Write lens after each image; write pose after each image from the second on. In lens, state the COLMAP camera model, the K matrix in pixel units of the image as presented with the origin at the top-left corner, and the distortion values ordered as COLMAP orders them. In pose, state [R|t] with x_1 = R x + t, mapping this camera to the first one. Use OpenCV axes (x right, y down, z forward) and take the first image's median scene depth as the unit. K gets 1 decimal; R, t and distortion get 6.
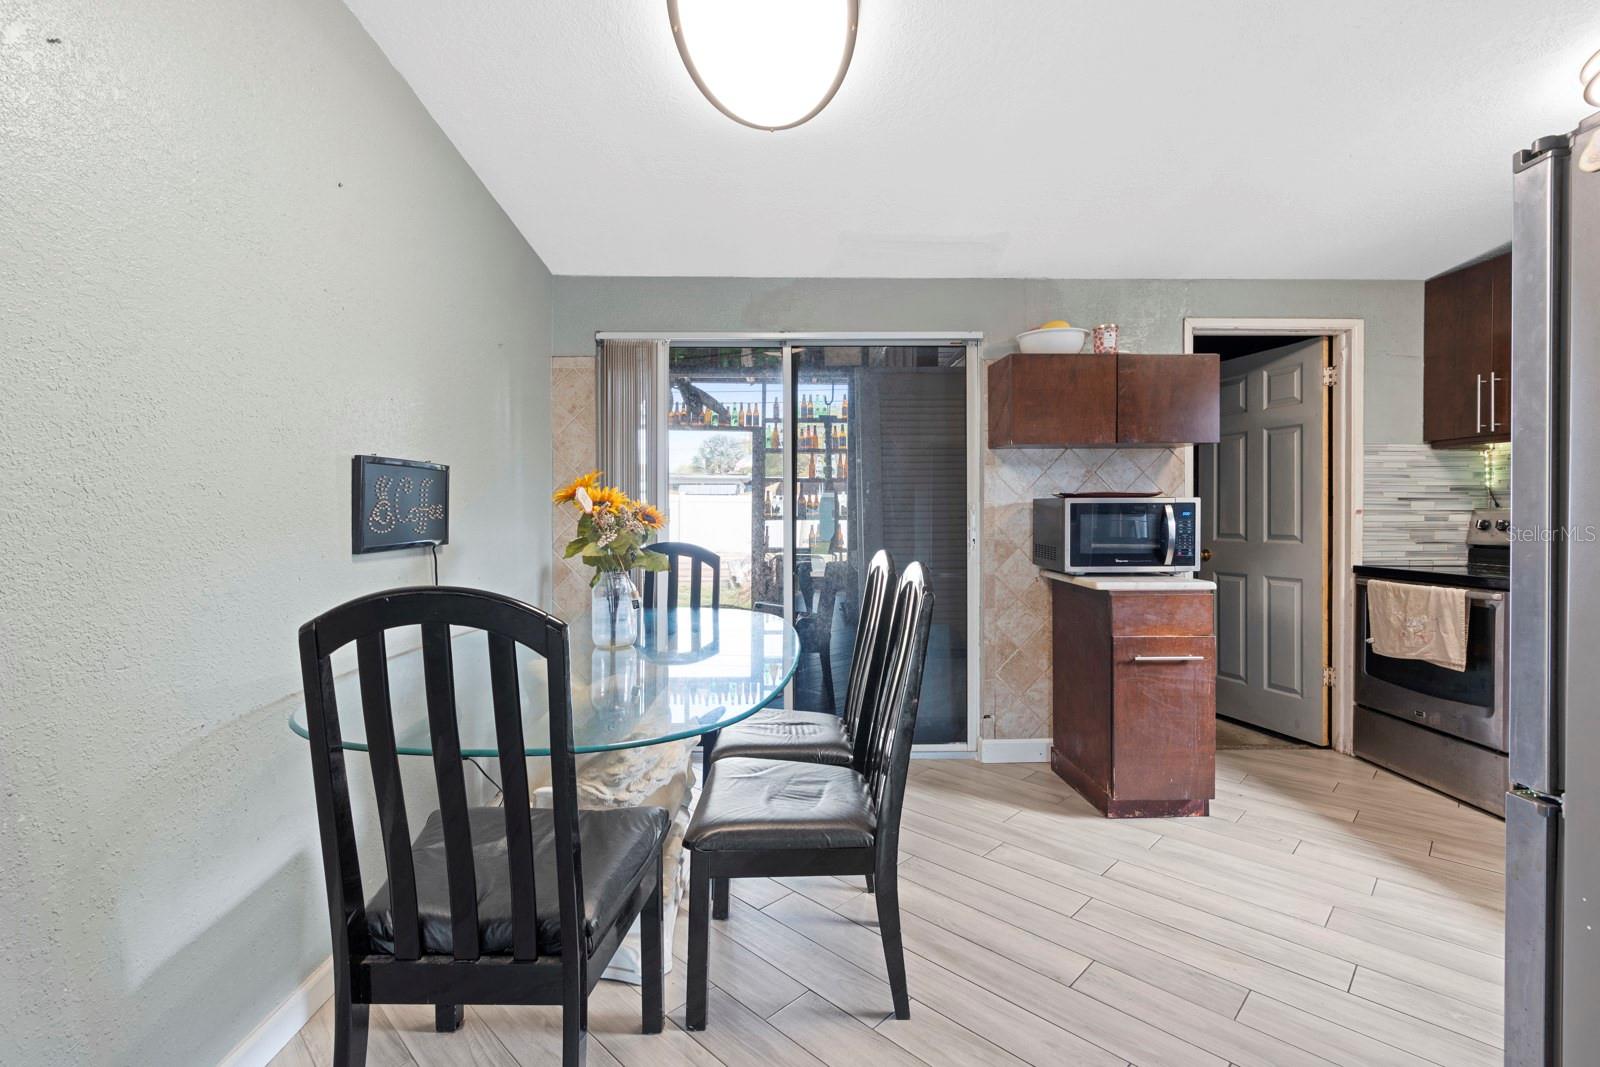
lens RADIAL K [[722.0, 0, 802.5], [0, 722.0, 516.5], [0, 0, 1]] dist [-0.001308, 0.000342]
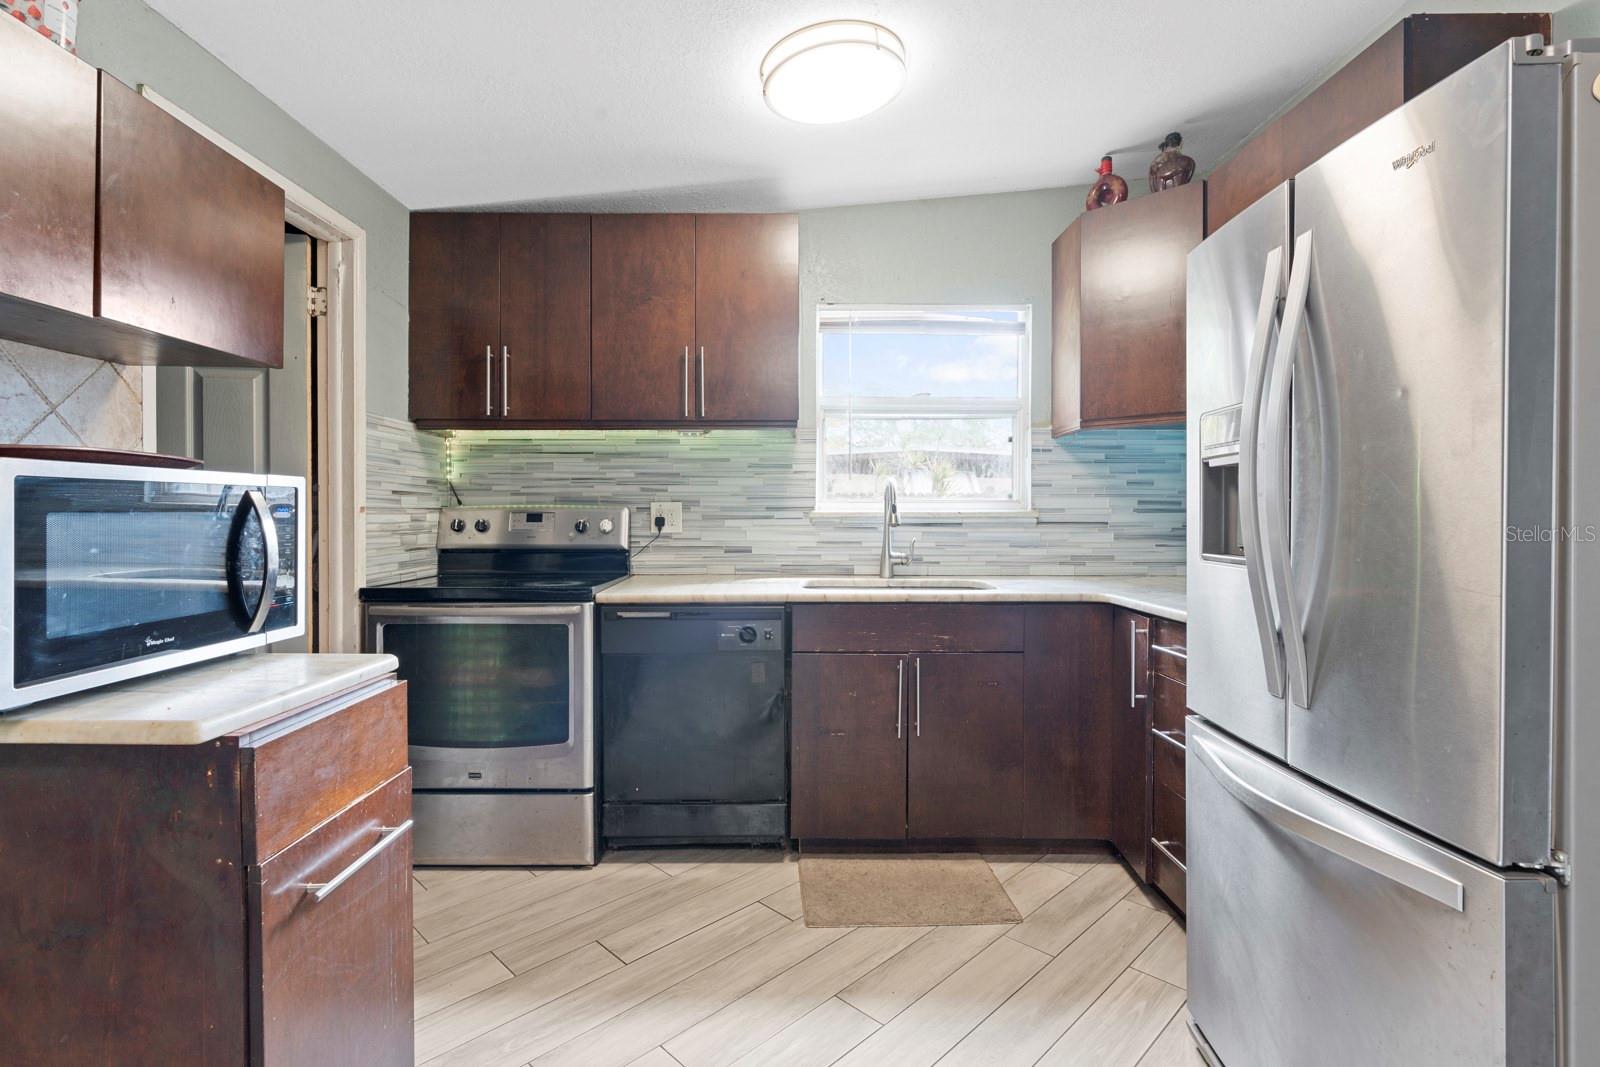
lens RADIAL K [[761.2, 0, 794.0], [0, 761.2, 517.8], [0, 0, 1]] dist [-0.008906, 0.000097]
pose [[0.007130, -0.006856, 0.999951, 0.065073], [0.003594, 0.999970, 0.006830, -0.002670], [-0.999968, 0.003545, 0.007155, 0.722018]]
